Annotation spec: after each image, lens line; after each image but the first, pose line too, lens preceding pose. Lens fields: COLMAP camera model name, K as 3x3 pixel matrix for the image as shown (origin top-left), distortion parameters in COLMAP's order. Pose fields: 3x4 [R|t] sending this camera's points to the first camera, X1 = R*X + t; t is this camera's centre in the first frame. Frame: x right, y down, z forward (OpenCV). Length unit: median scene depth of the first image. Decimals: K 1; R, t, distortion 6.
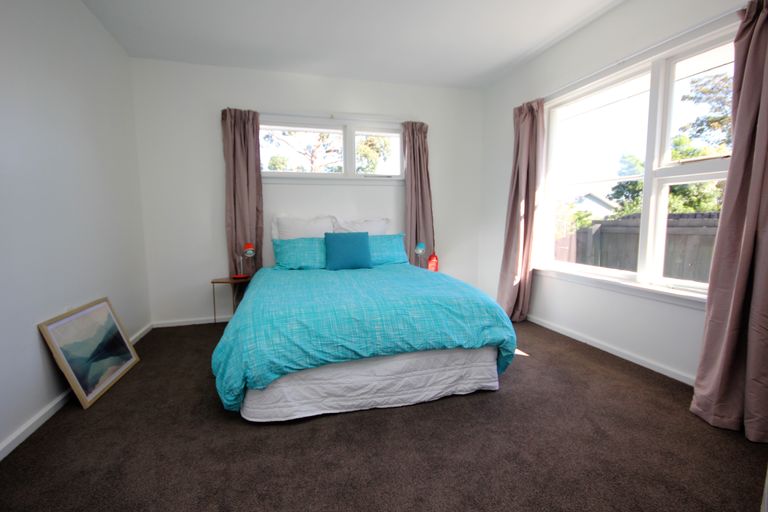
lens RADIAL K [[362.1, 0, 388.1], [0, 362.1, 255.7], [0, 0, 1]] dist [-0.000122, -0.000161]
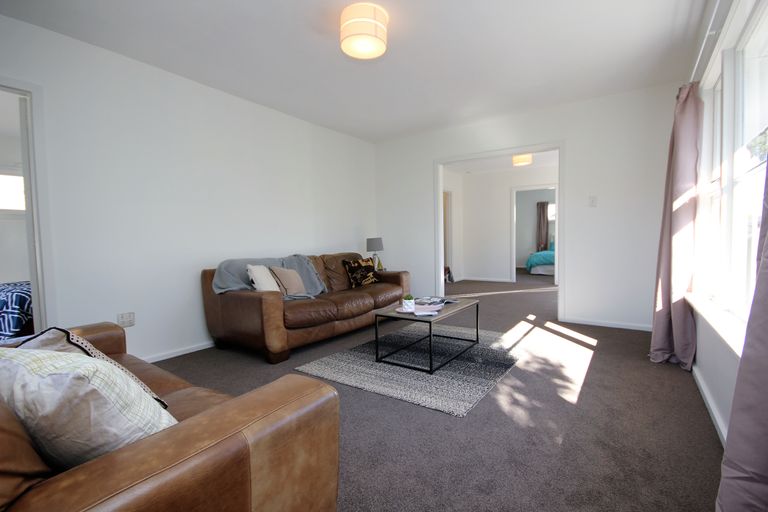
lens RADIAL K [[362.1, 0, 388.1], [0, 362.1, 255.7], [0, 0, 1]] dist [-0.000122, -0.000161]
pose [[0.625769, 0.034975, -0.779224, 1.245818], [-0.073435, 0.997199, -0.014214, 0.223390], [0.776544, 0.066117, 0.626584, -2.034694]]
